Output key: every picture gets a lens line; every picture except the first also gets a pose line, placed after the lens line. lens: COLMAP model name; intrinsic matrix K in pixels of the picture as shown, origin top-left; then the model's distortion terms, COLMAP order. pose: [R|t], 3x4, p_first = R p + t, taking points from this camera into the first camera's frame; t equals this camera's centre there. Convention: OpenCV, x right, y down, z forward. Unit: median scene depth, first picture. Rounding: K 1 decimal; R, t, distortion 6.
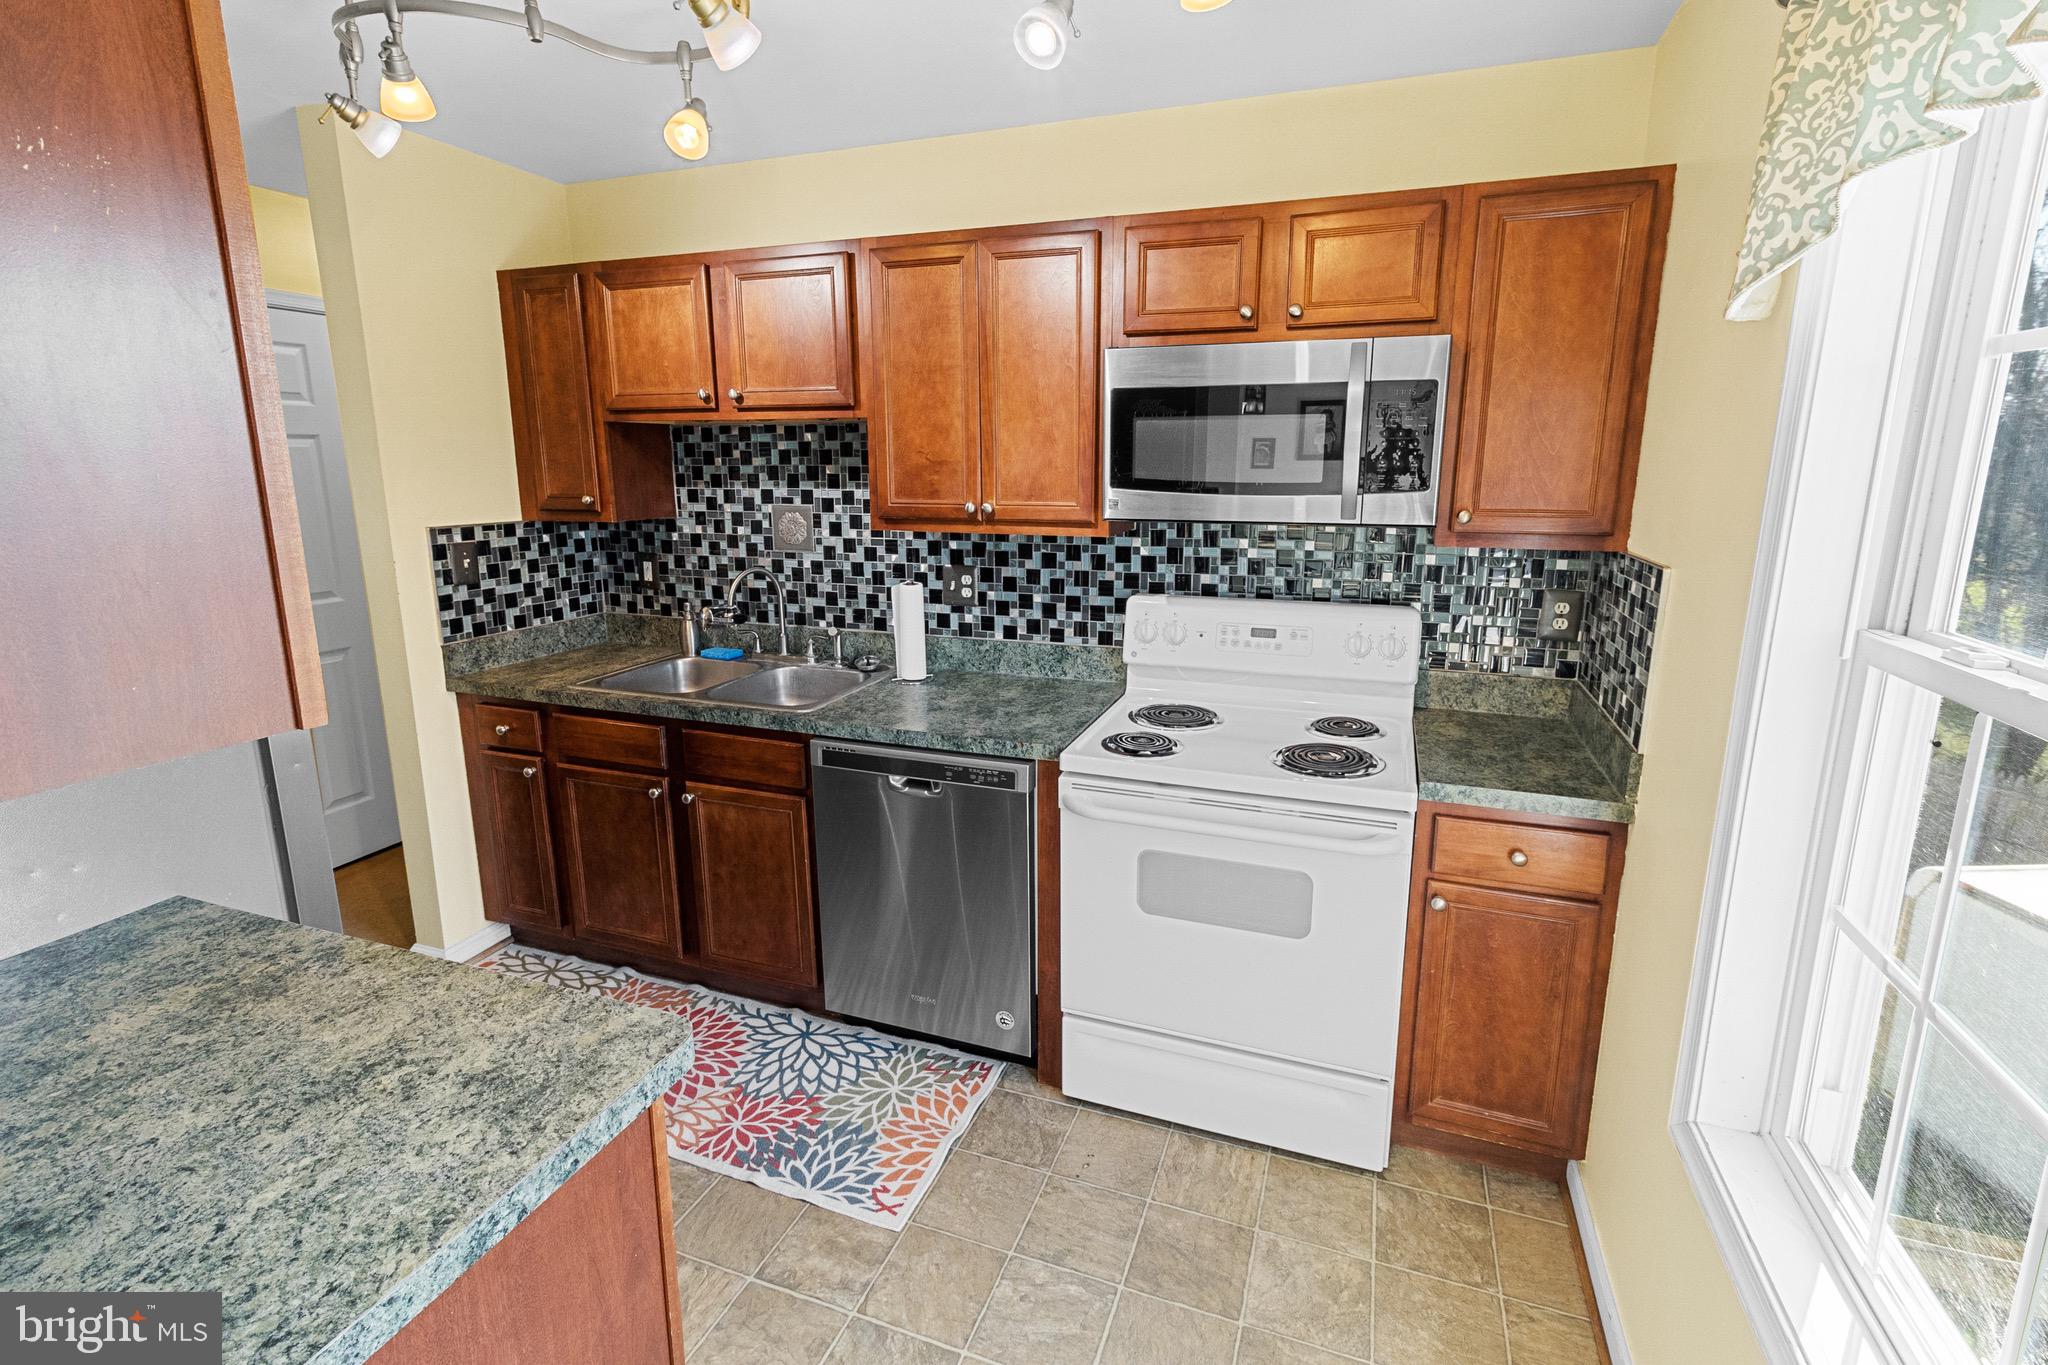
lens RADIAL K [[945.6, 0, 1038.3], [0, 945.6, 648.2], [0, 0, 1]] dist [0.008900, 0.000418]
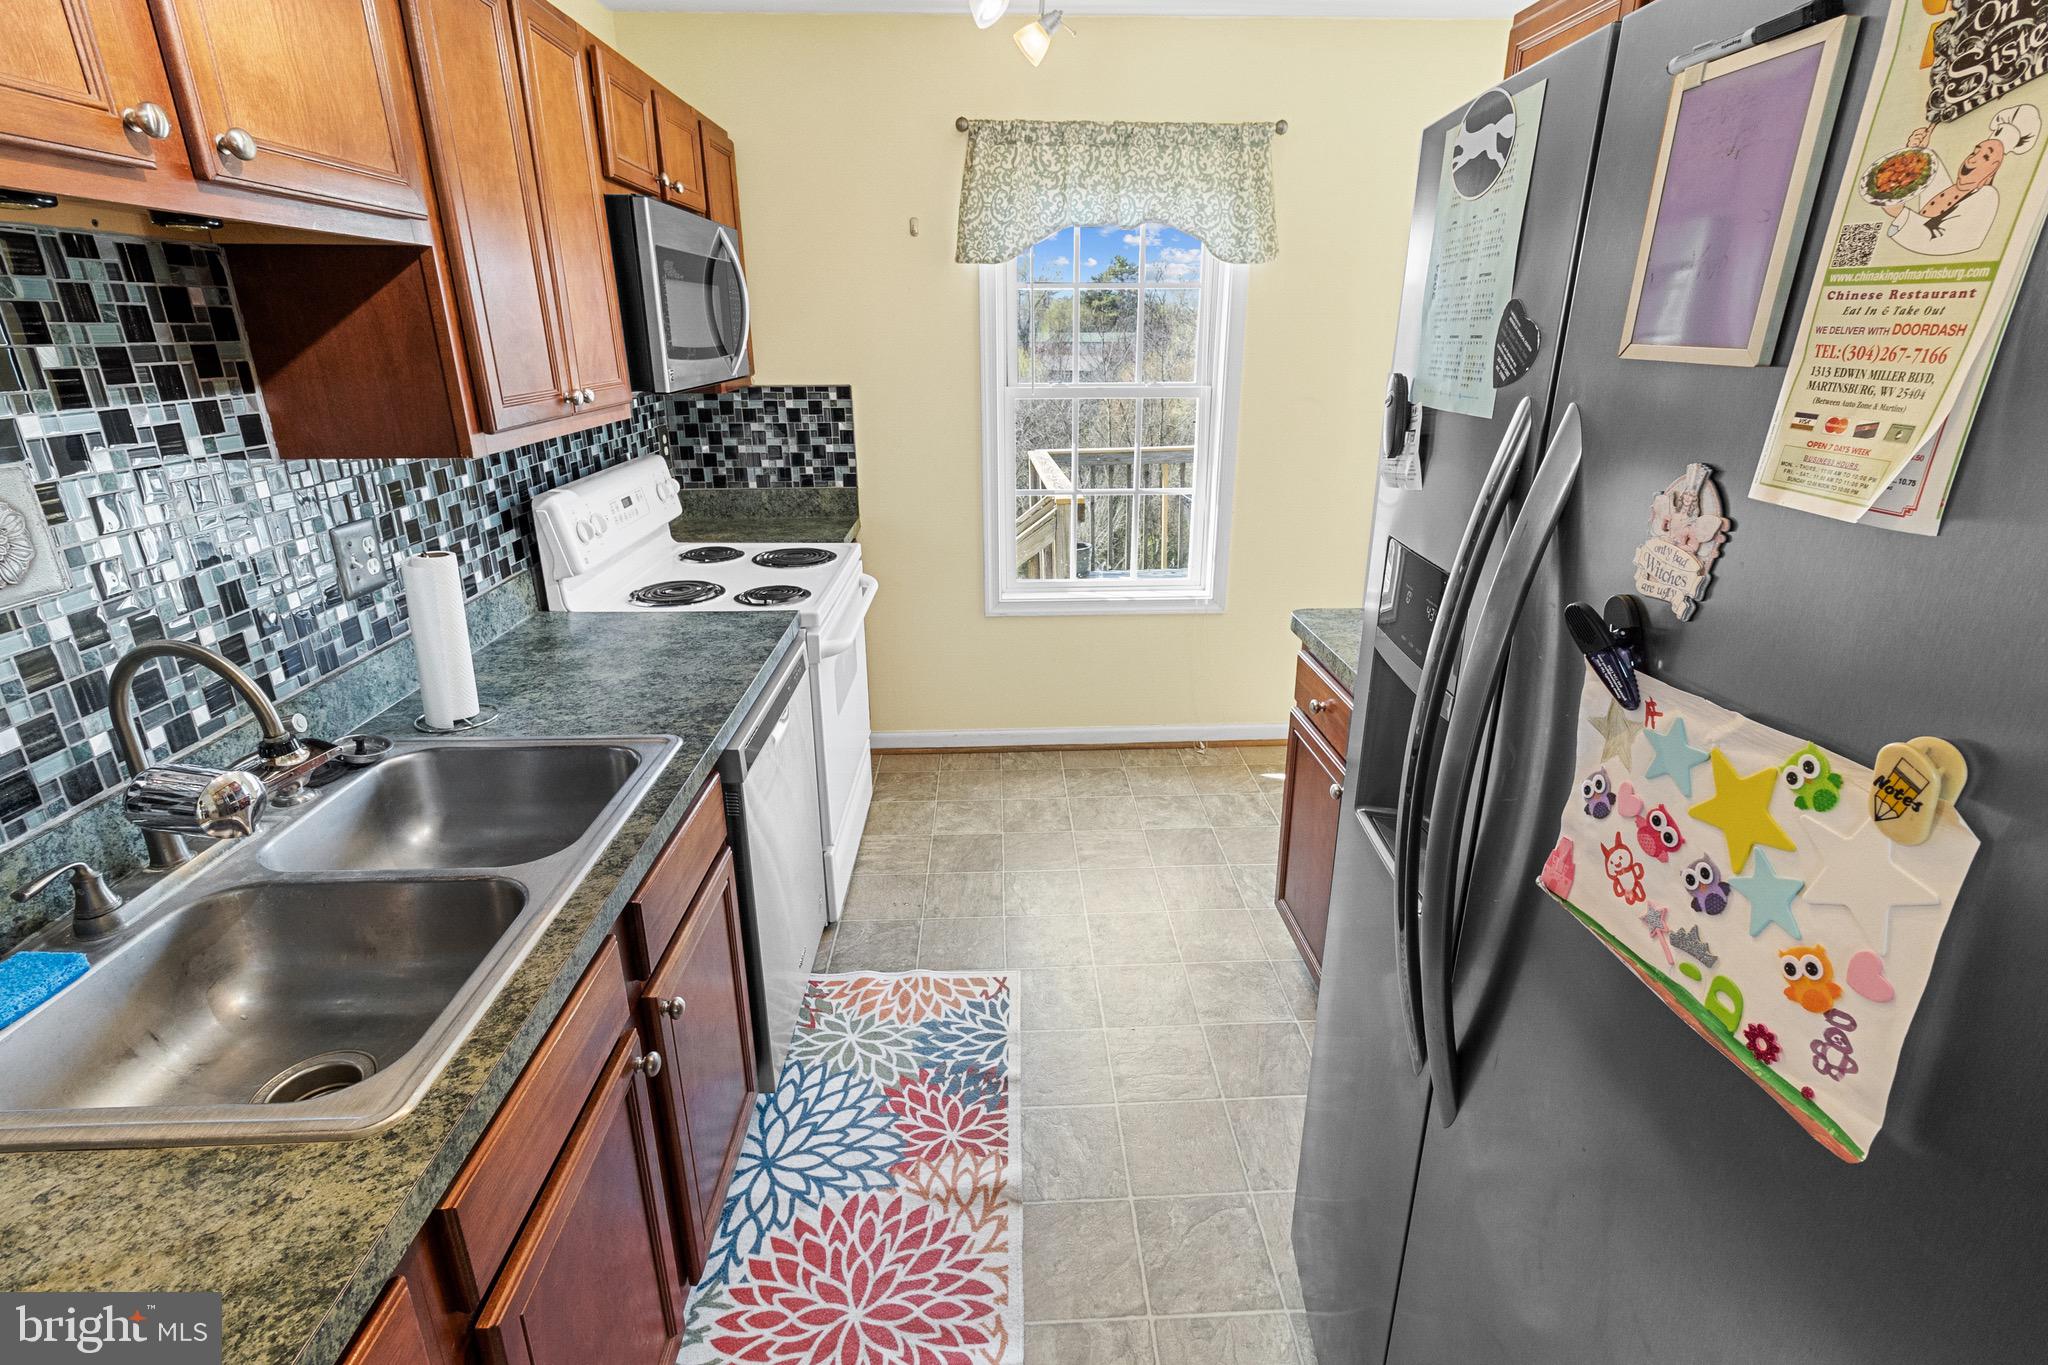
lens RADIAL K [[945.6, 0, 1038.3], [0, 945.6, 648.2], [0, 0, 1]] dist [0.008900, 0.000418]
pose [[-0.382606, -0.299536, 0.874009, -0.795319], [0.188165, 0.900898, 0.391122, -0.173579], [-0.904548, 0.314104, -0.288327, 0.861427]]
